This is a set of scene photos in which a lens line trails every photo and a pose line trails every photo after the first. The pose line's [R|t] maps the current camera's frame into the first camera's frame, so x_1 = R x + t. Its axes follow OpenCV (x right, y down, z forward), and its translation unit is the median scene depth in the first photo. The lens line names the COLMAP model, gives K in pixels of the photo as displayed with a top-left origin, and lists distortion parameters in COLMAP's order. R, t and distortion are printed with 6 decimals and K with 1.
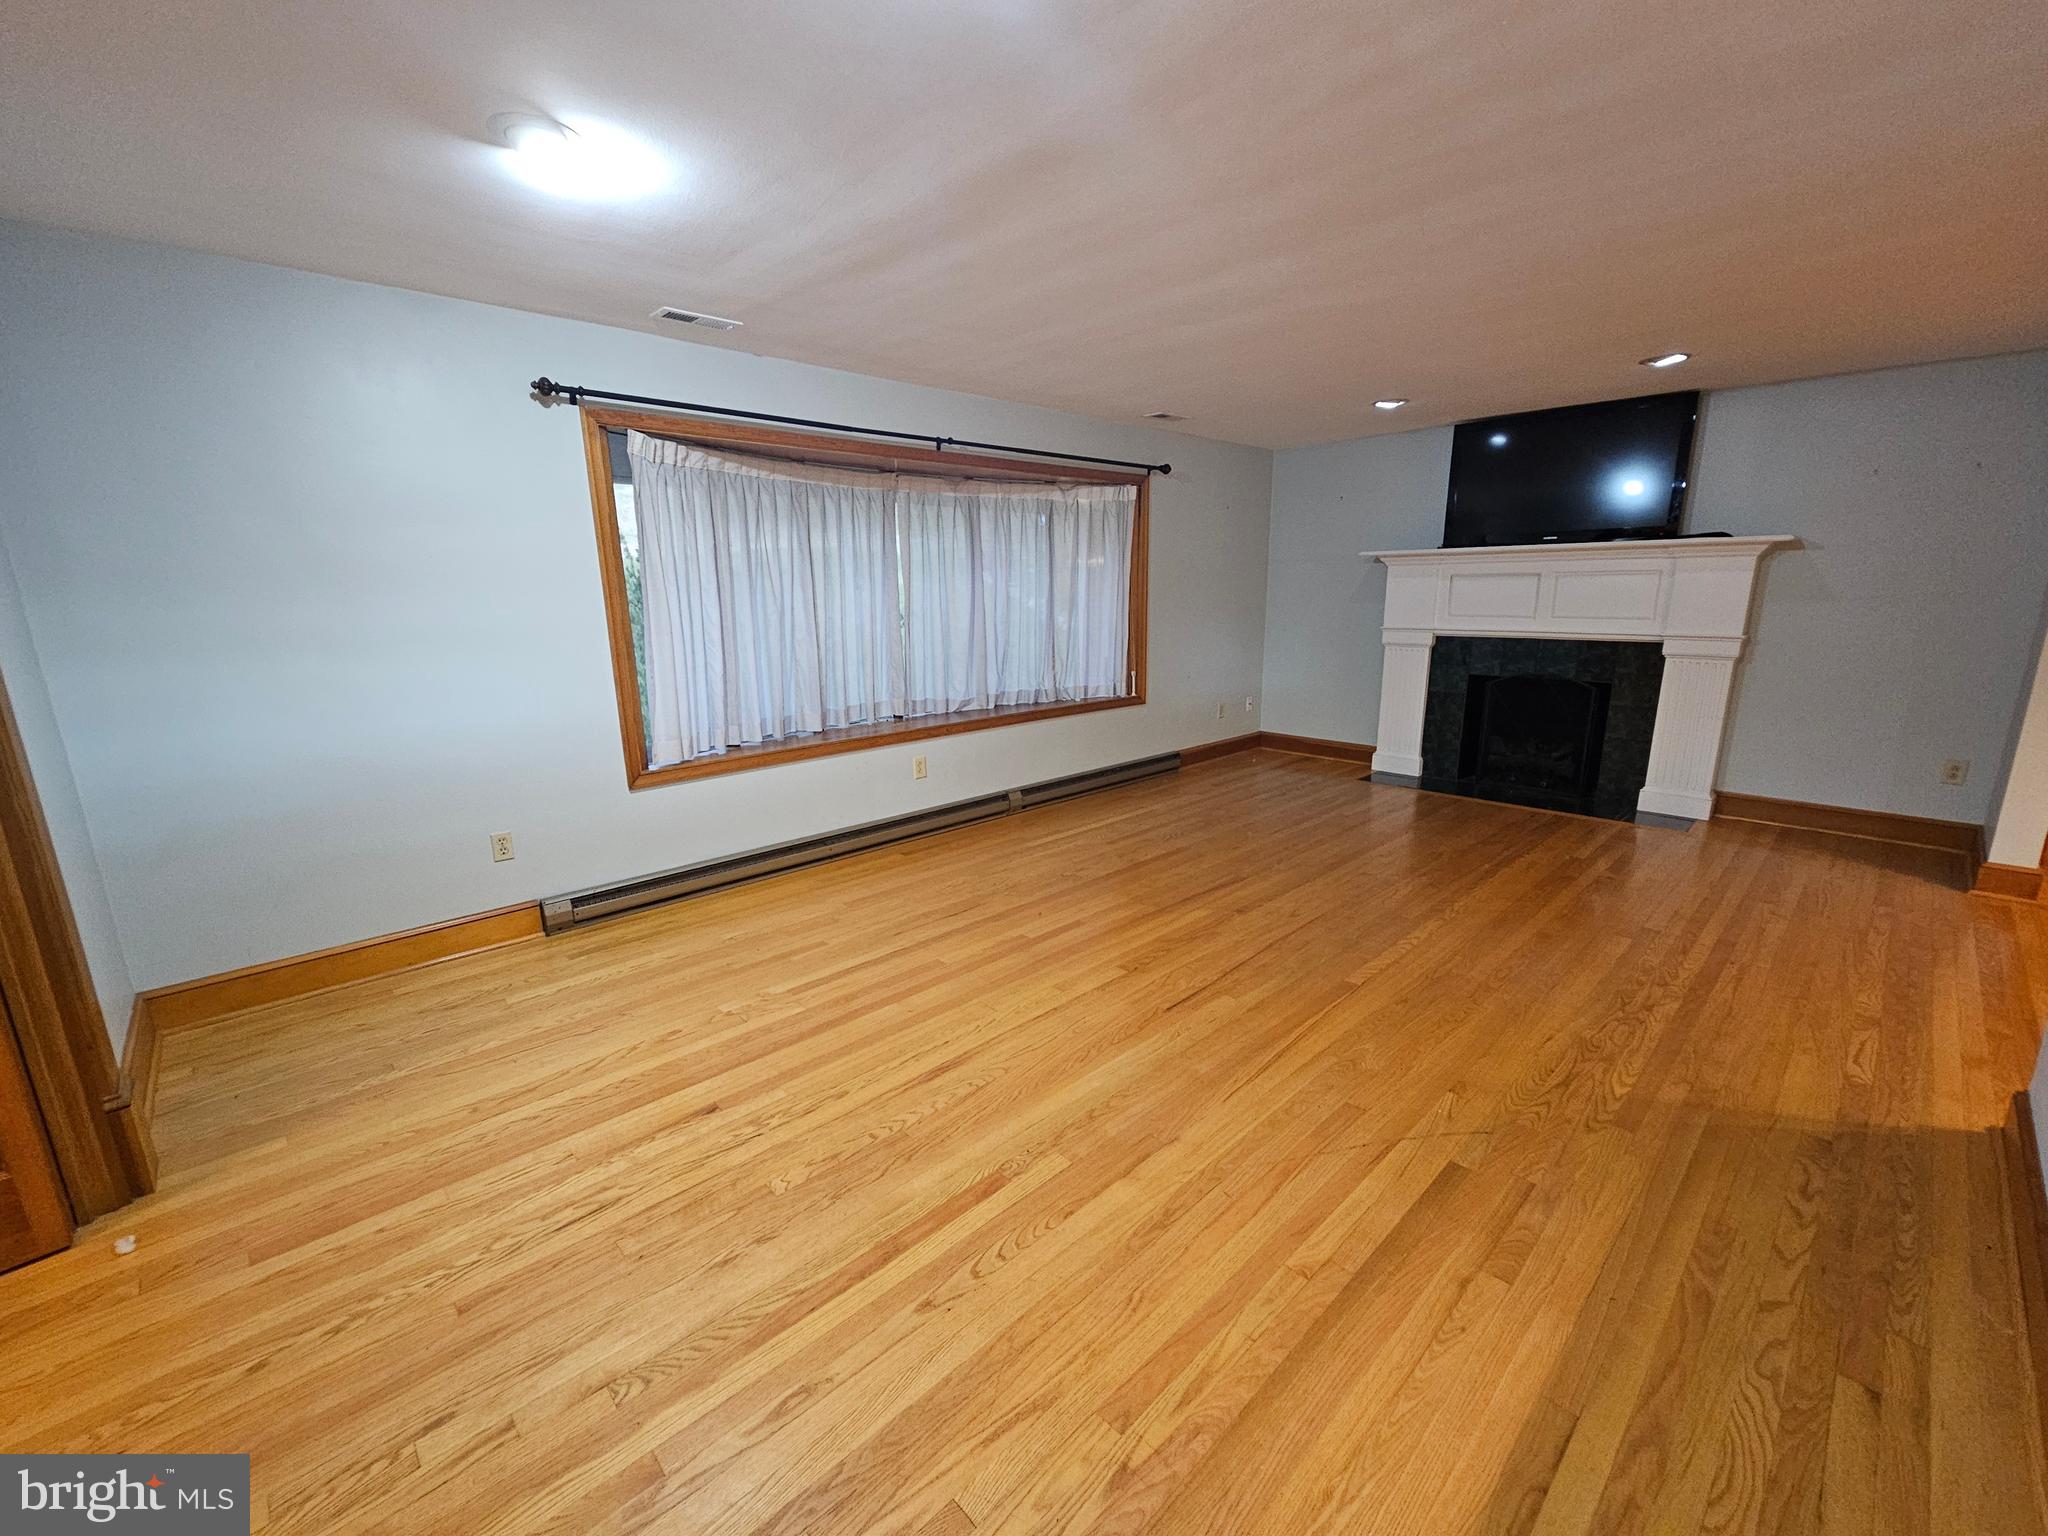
lens RADIAL K [[837.9, 0, 1025.9], [0, 837.9, 779.4], [0, 0, 1]] dist [-0.000896, 0.000559]
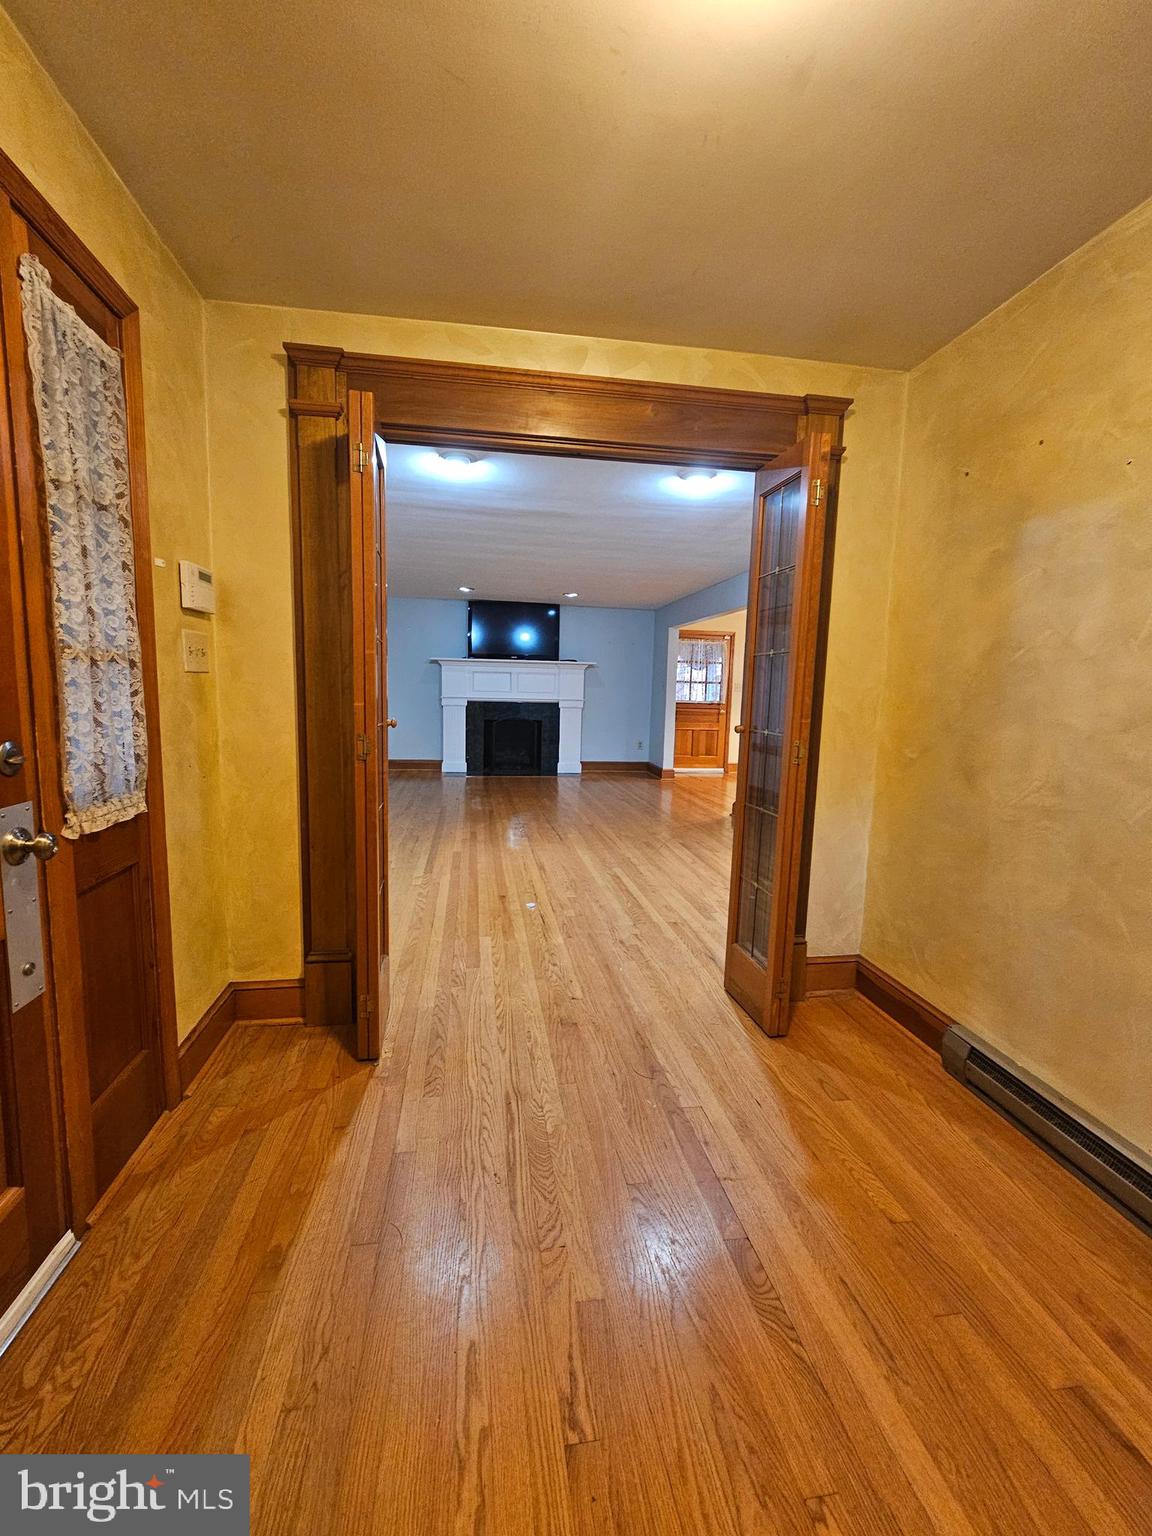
lens RADIAL K [[628.4, 0, 572.4], [0, 628.4, 765.1], [0, 0, 1]] dist [-0.000896, 0.000559]
pose [[0.568209, -0.073929, 0.819556, -0.720379], [0.156891, 0.987419, -0.019703, 0.057448], [-0.807789, 0.139777, 0.572660, -0.046425]]
